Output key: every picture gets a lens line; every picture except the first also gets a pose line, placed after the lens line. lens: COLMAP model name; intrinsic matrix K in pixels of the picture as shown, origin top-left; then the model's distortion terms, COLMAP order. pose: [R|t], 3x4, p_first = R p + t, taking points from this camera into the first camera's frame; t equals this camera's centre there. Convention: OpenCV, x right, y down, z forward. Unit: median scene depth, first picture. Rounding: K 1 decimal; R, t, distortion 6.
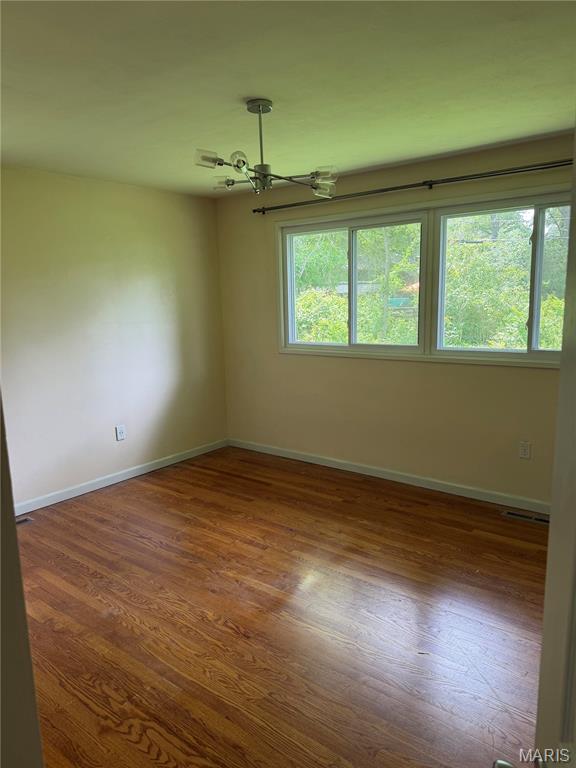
lens RADIAL K [[537.9, 0, 282.0], [0, 537.9, 385.1], [0, 0, 1]] dist [0.018165, -0.044607]
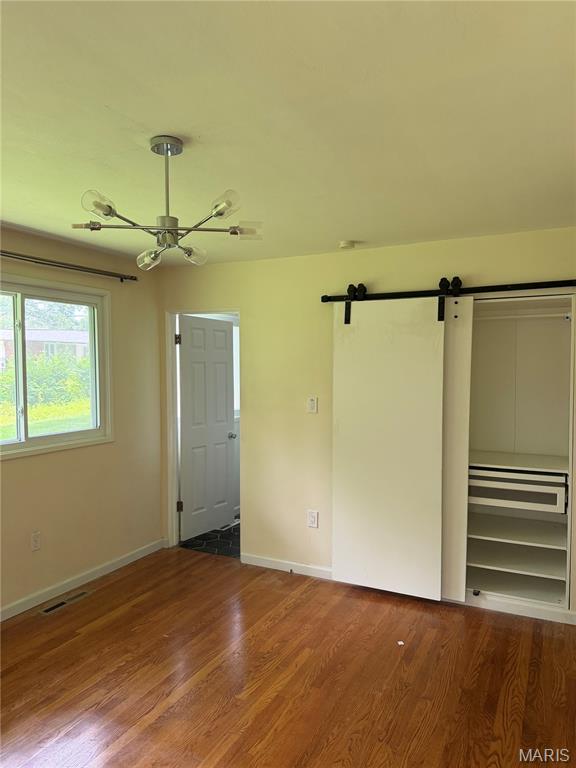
lens RADIAL K [[537.9, 0, 287.9], [0, 537.9, 384.6], [0, 0, 1]] dist [0.018165, -0.044607]
pose [[-0.208853, -0.009039, 0.977905, -0.654165], [0.172803, 0.983882, 0.046000, -0.137713], [-0.962559, 0.178593, -0.203924, 0.798863]]
